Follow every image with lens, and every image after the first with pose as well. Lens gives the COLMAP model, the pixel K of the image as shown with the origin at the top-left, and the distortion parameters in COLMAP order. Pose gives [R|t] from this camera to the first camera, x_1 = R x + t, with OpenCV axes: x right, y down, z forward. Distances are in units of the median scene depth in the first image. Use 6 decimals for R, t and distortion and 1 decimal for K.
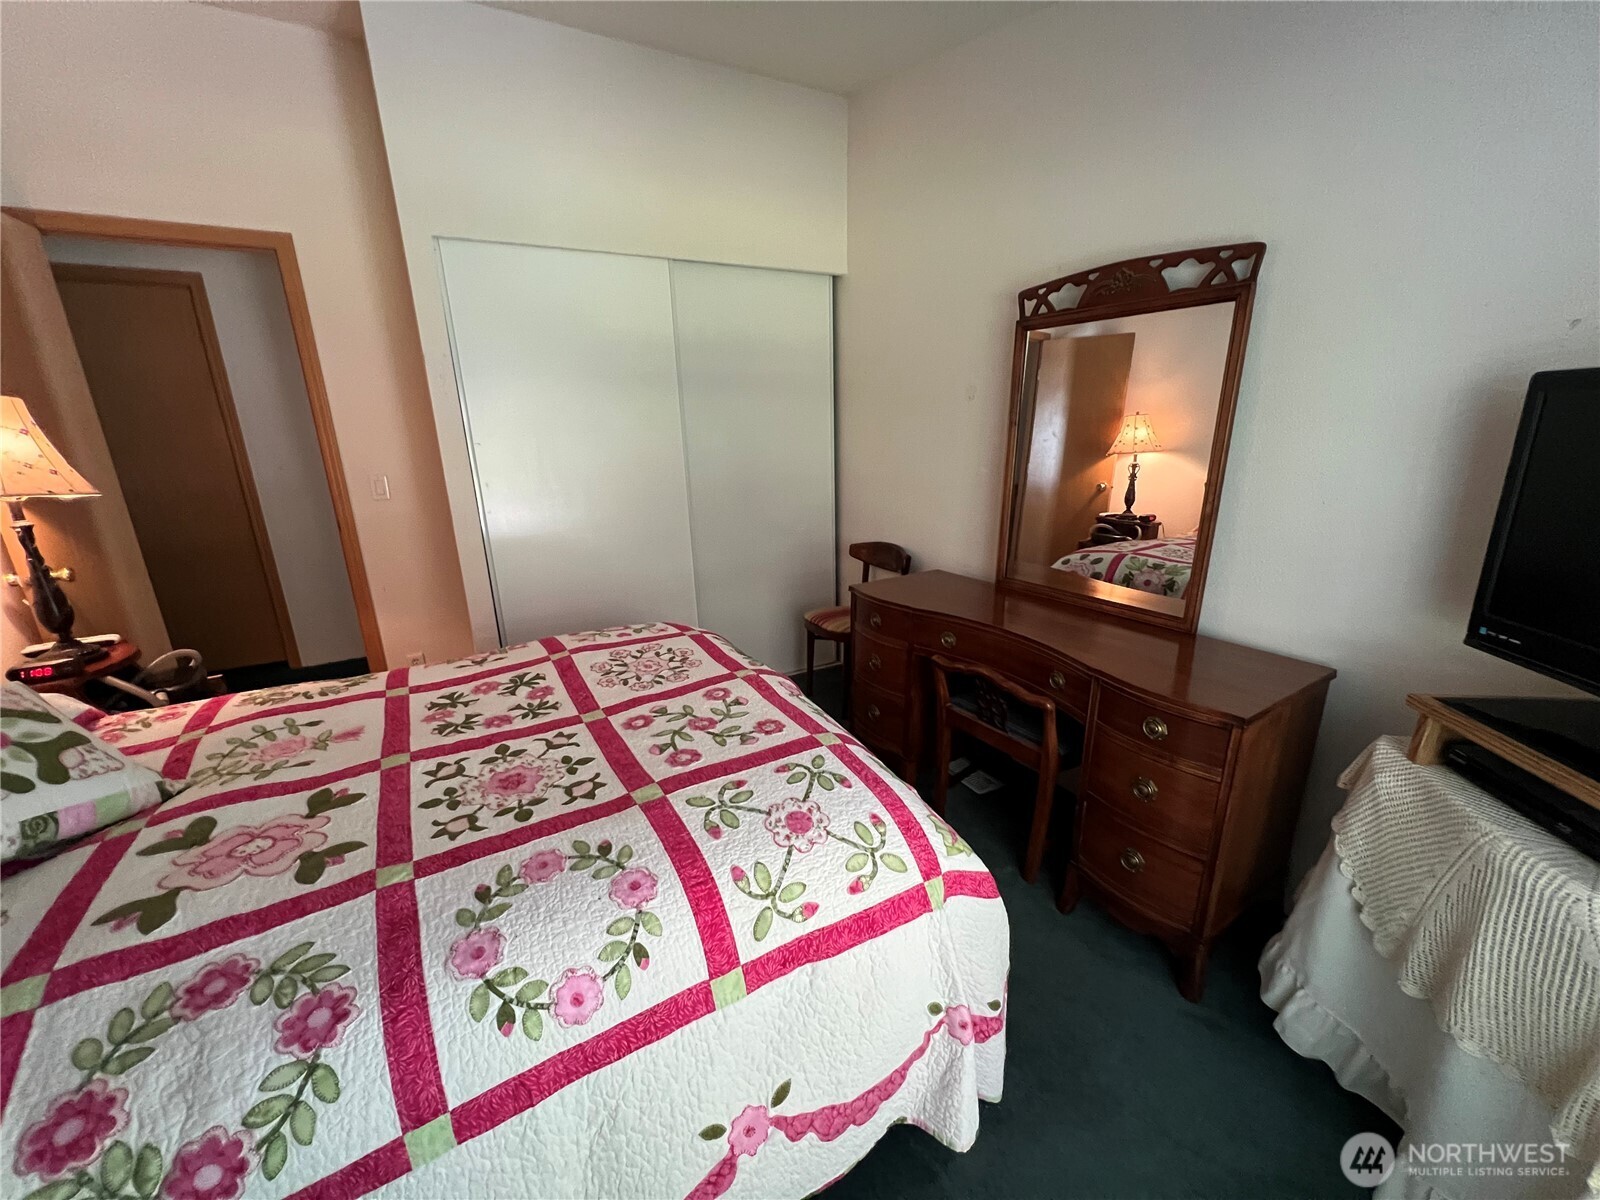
lens RADIAL K [[638.5, 0, 799.5], [0, 638.5, 607.3], [0, 0, 1]] dist [0.000024, 0.000154]
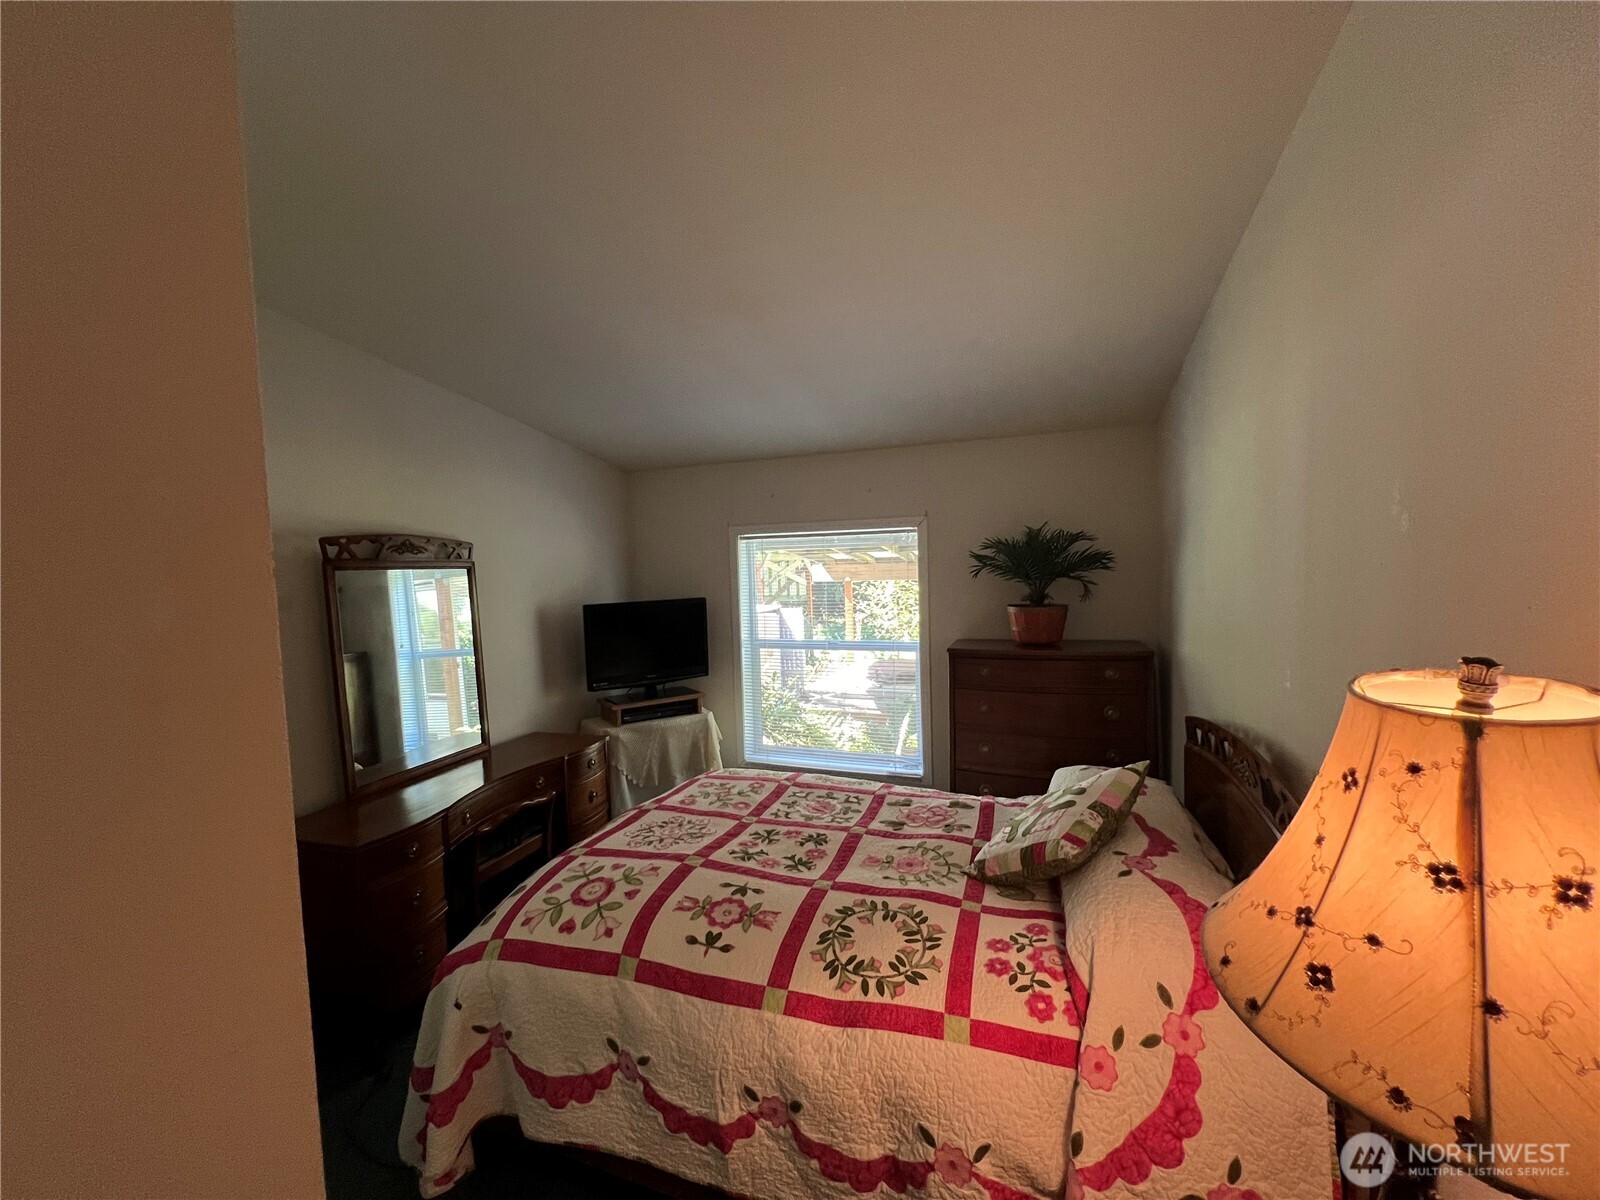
lens RADIAL K [[638.5, 0, 799.5], [0, 638.5, 607.3], [0, 0, 1]] dist [0.000024, 0.000154]
pose [[-0.640913, -0.007307, 0.767579, -1.593981], [0.261671, 0.937981, 0.227420, -0.630081], [-0.721636, 0.346609, -0.599252, 1.685416]]
